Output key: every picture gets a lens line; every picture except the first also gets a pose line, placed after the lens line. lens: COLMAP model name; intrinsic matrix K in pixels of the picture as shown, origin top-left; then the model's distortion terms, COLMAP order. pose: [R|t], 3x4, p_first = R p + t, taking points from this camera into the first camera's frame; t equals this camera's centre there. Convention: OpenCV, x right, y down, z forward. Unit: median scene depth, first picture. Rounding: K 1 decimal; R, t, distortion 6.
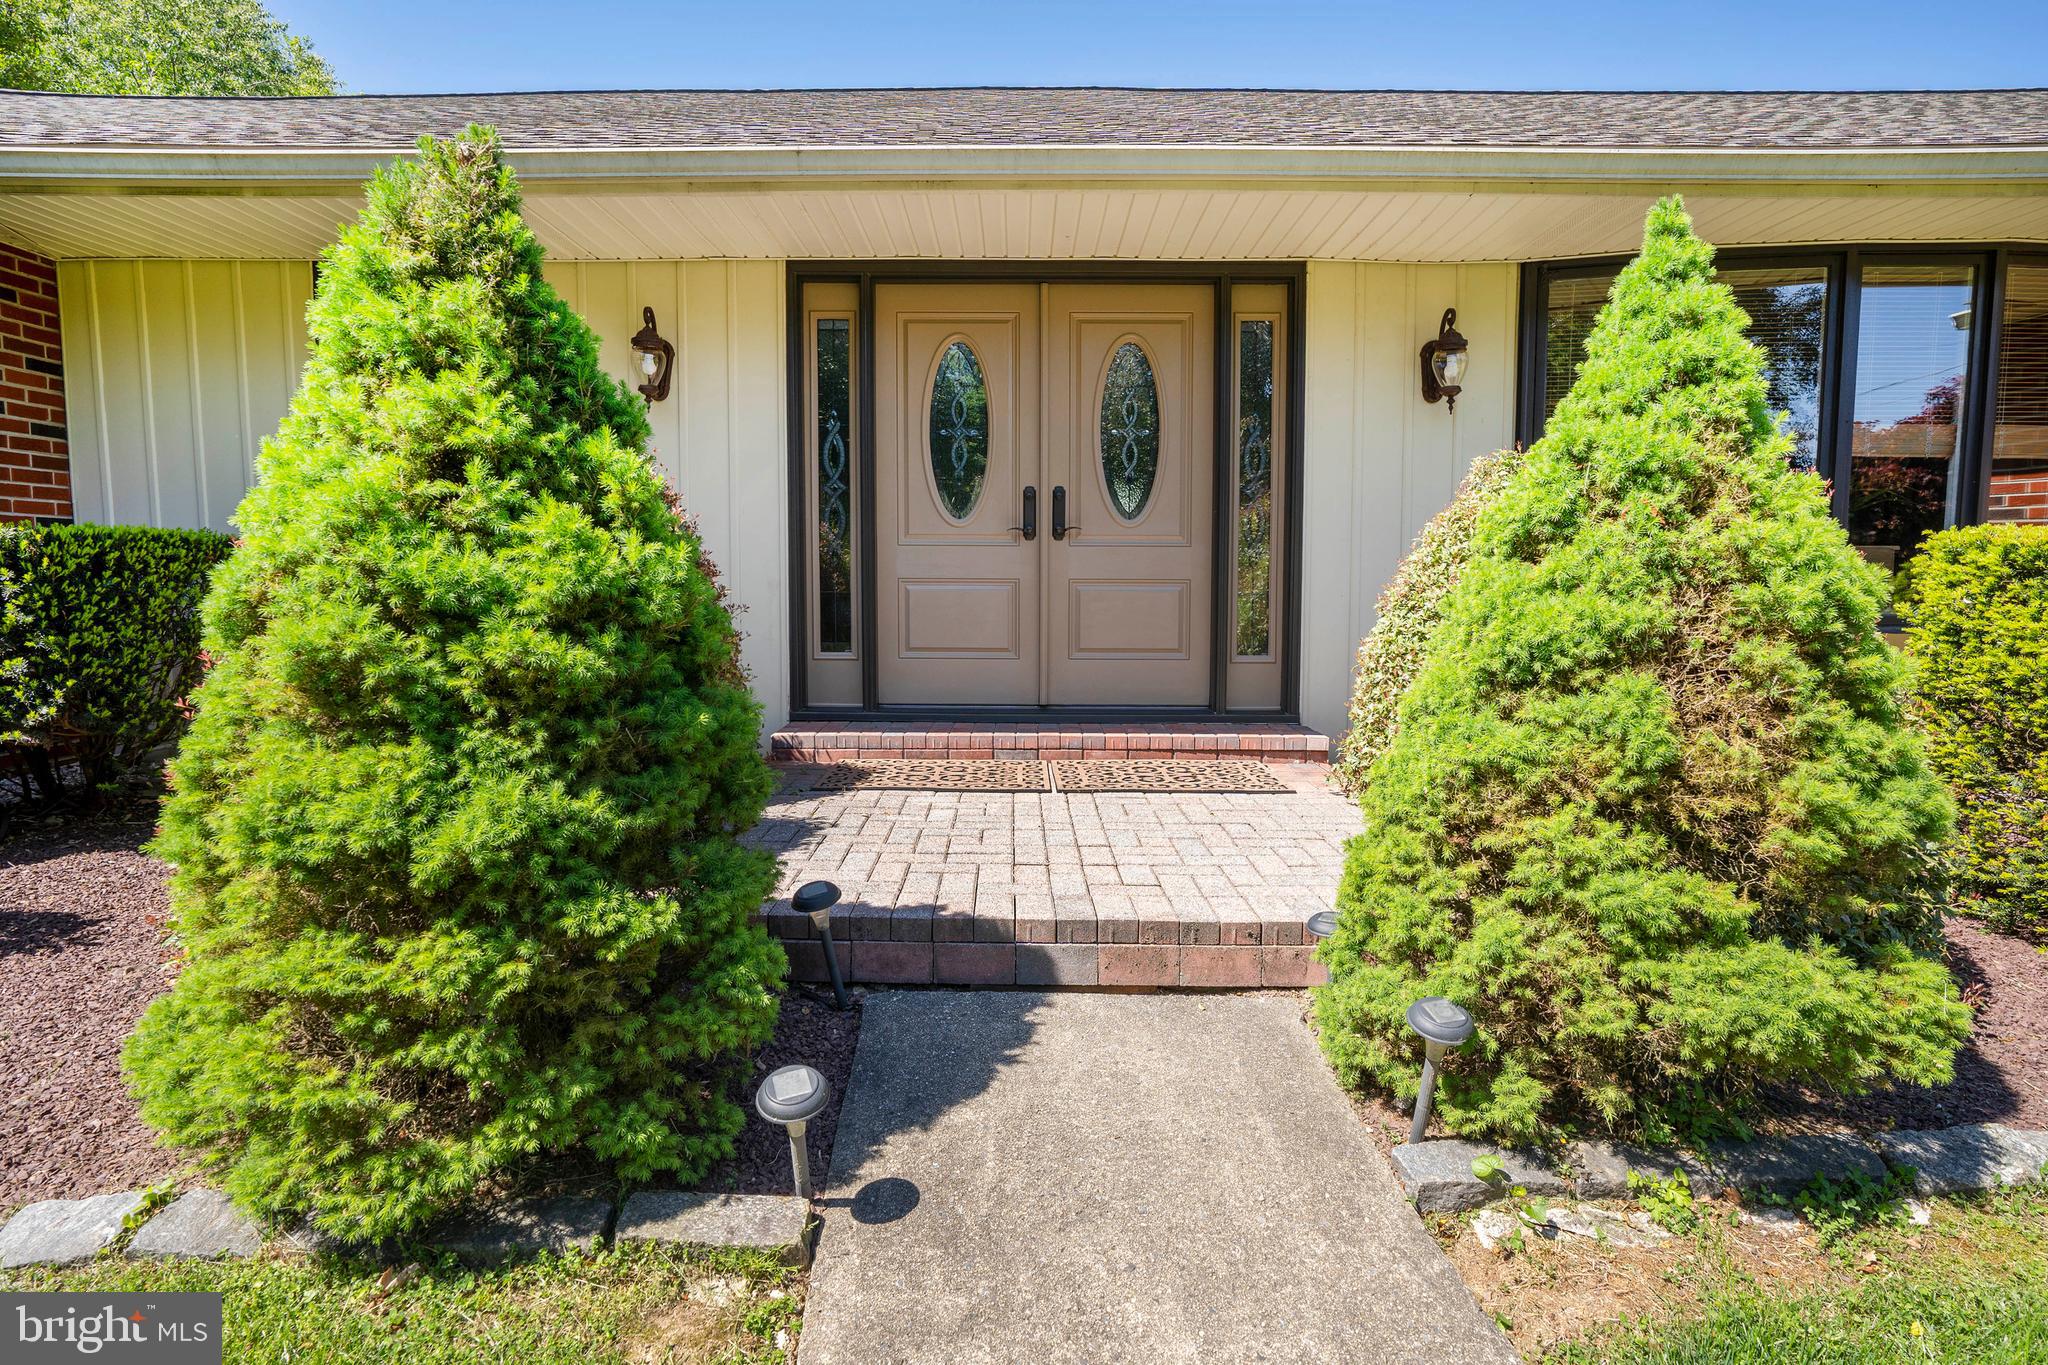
lens RADIAL K [[1009.4, 0, 1024.0], [0, 1009.4, 682.5], [0, 0, 1]] dist [-0.024090, -0.000031]
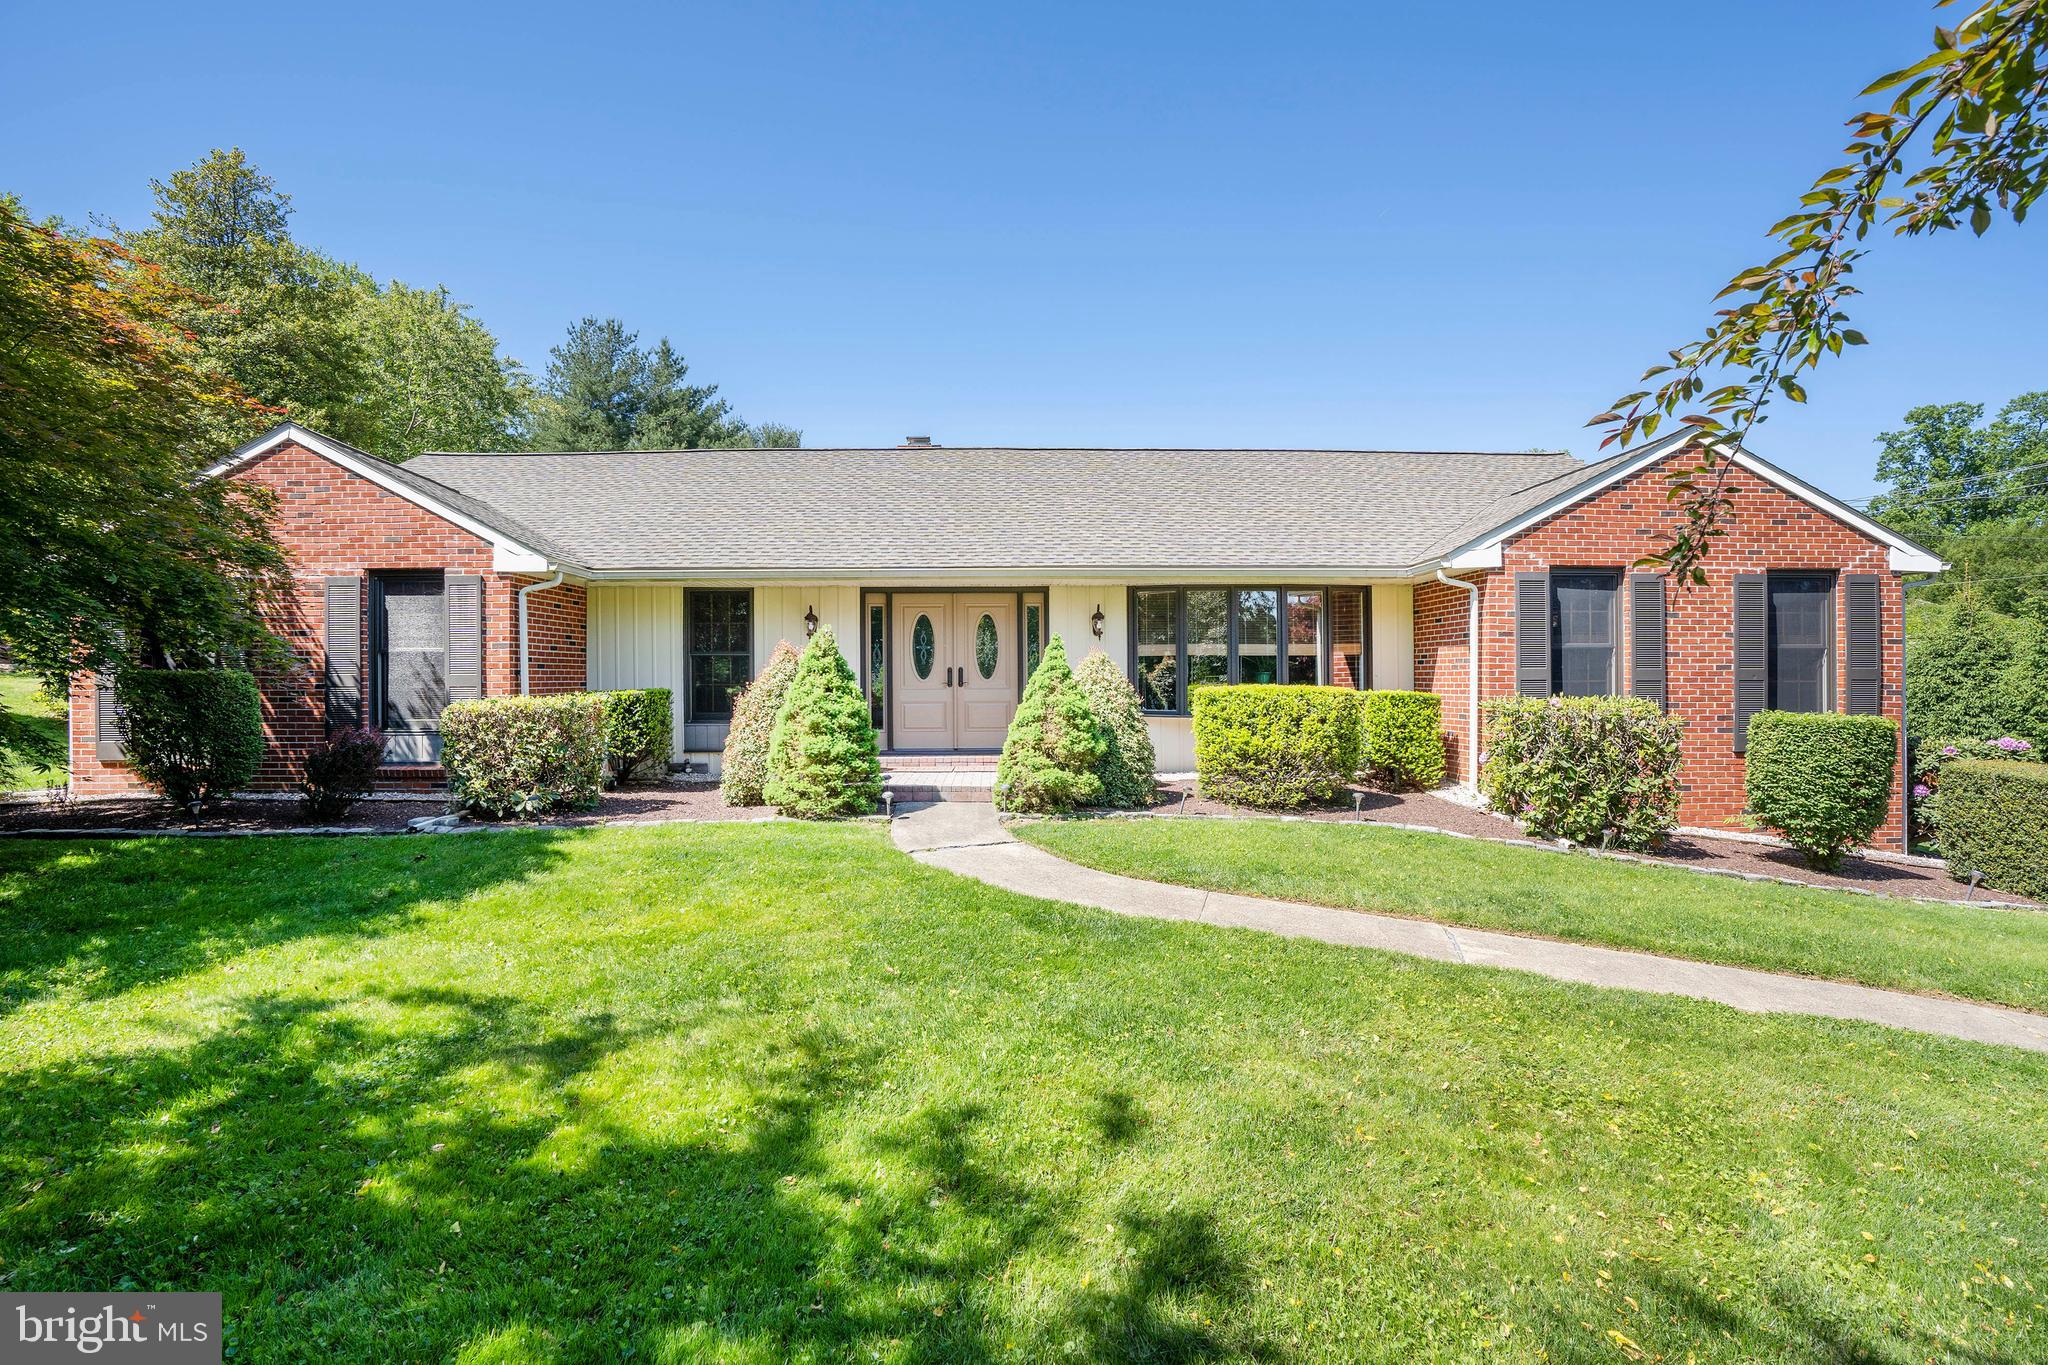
lens RADIAL K [[934.5, 0, 1024.0], [0, 934.5, 682.5], [0, 0, 1]] dist [-0.067958, 0.030277]
pose [[0.999726, -0.011194, 0.020573, 0.419206], [0.013259, 0.994581, -0.103115, 0.293569], [-0.019307, 0.103359, 0.994457, -4.093885]]
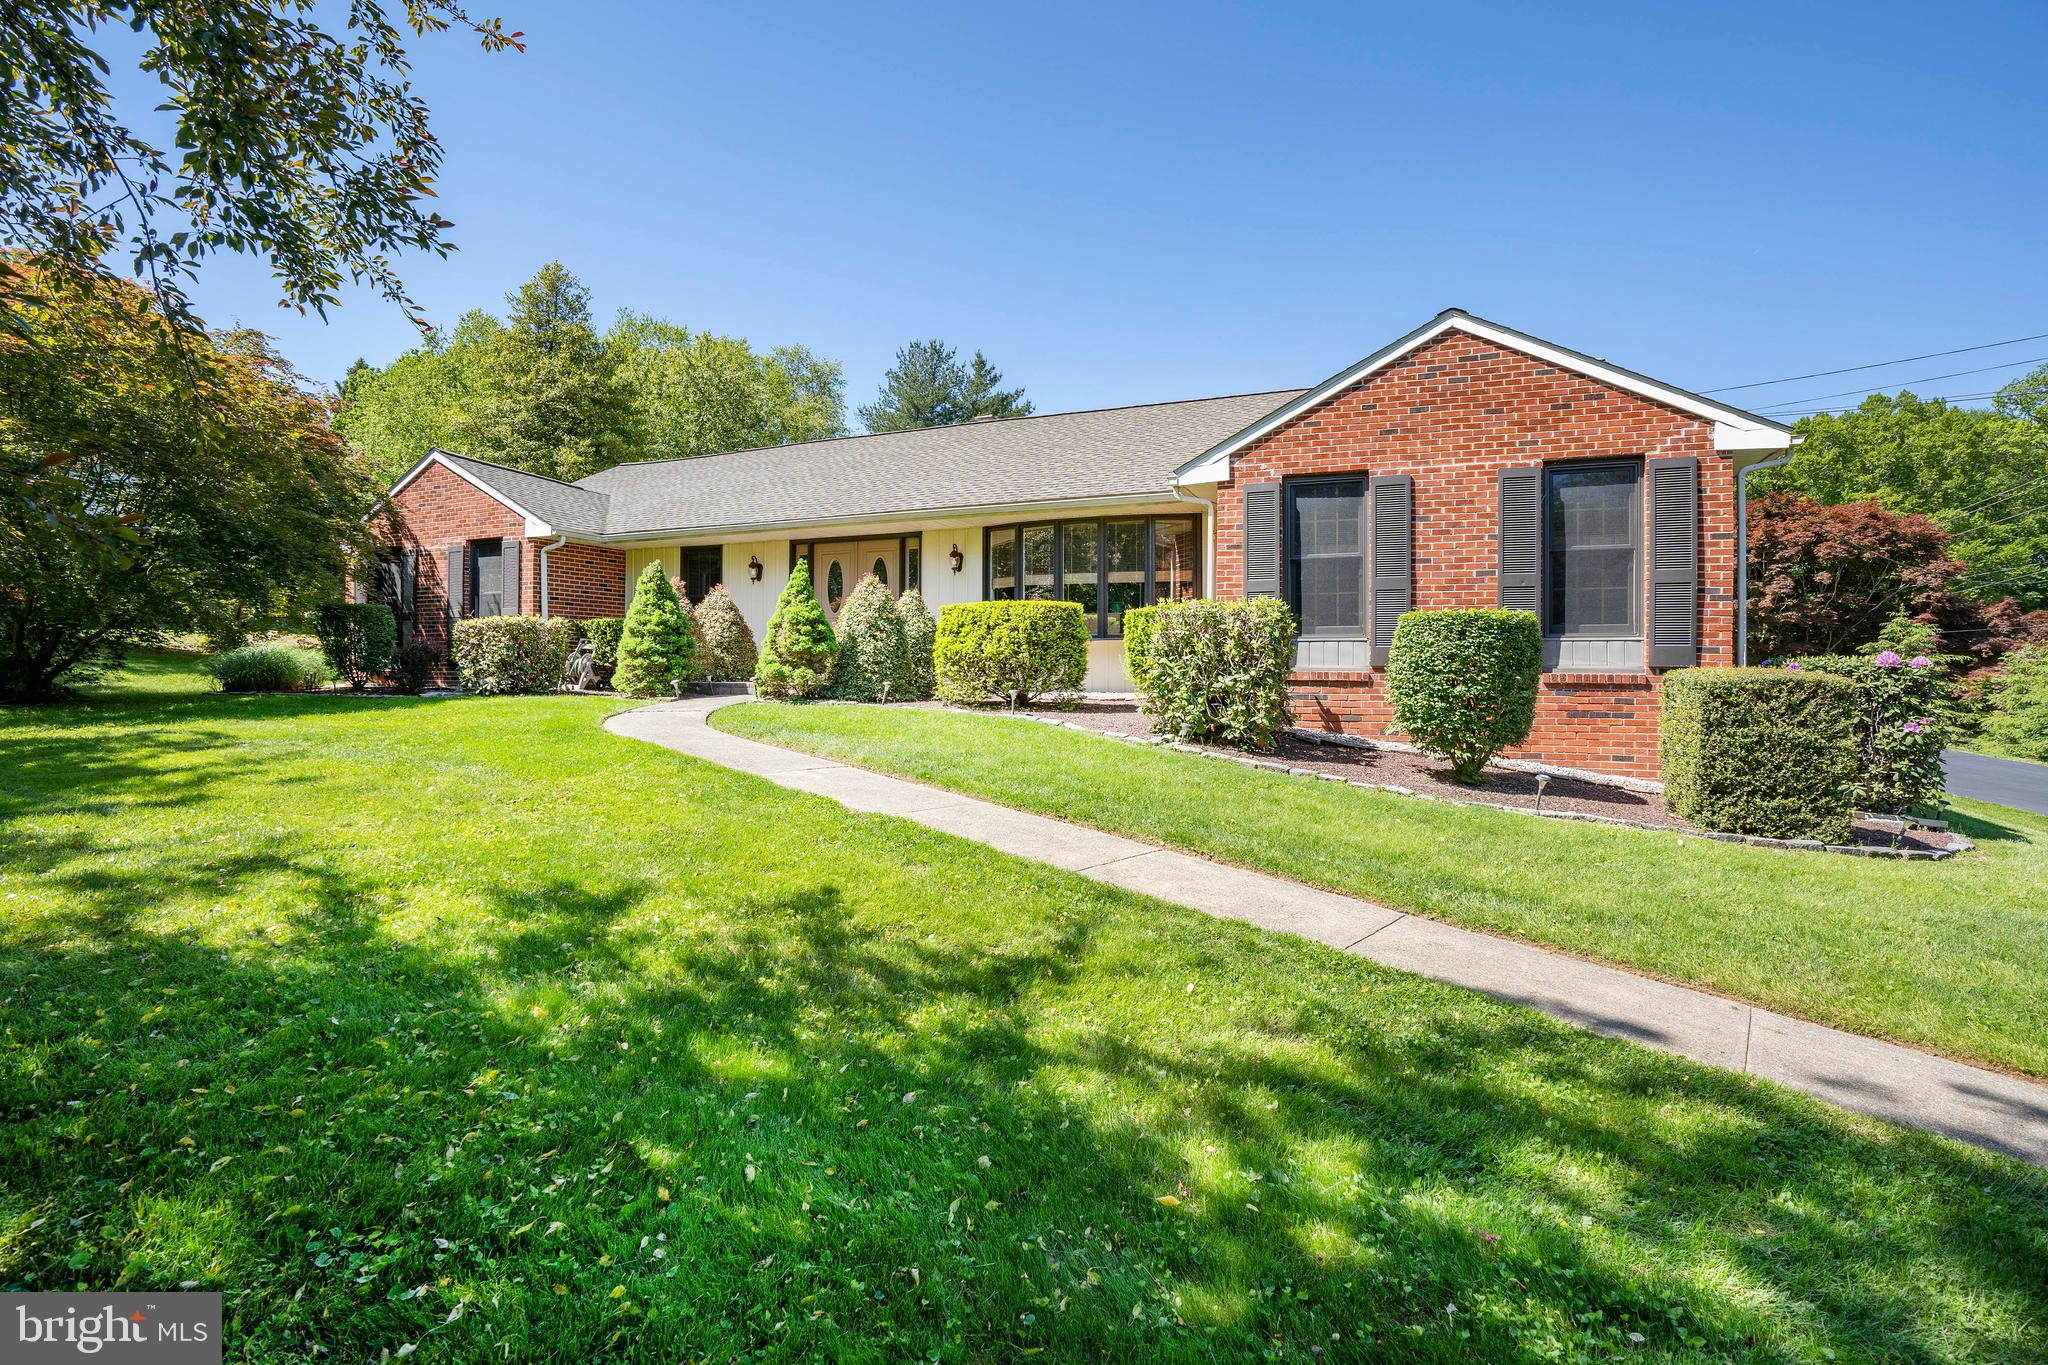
lens RADIAL K [[934.5, 0, 1024.0], [0, 934.5, 682.5], [0, 0, 1]] dist [-0.067958, 0.030277]
pose [[0.923128, 0.000729, -0.384492, 4.676809], [-0.038369, 0.995181, -0.090233, 0.876890], [0.382574, 0.098050, 0.918708, -4.255592]]
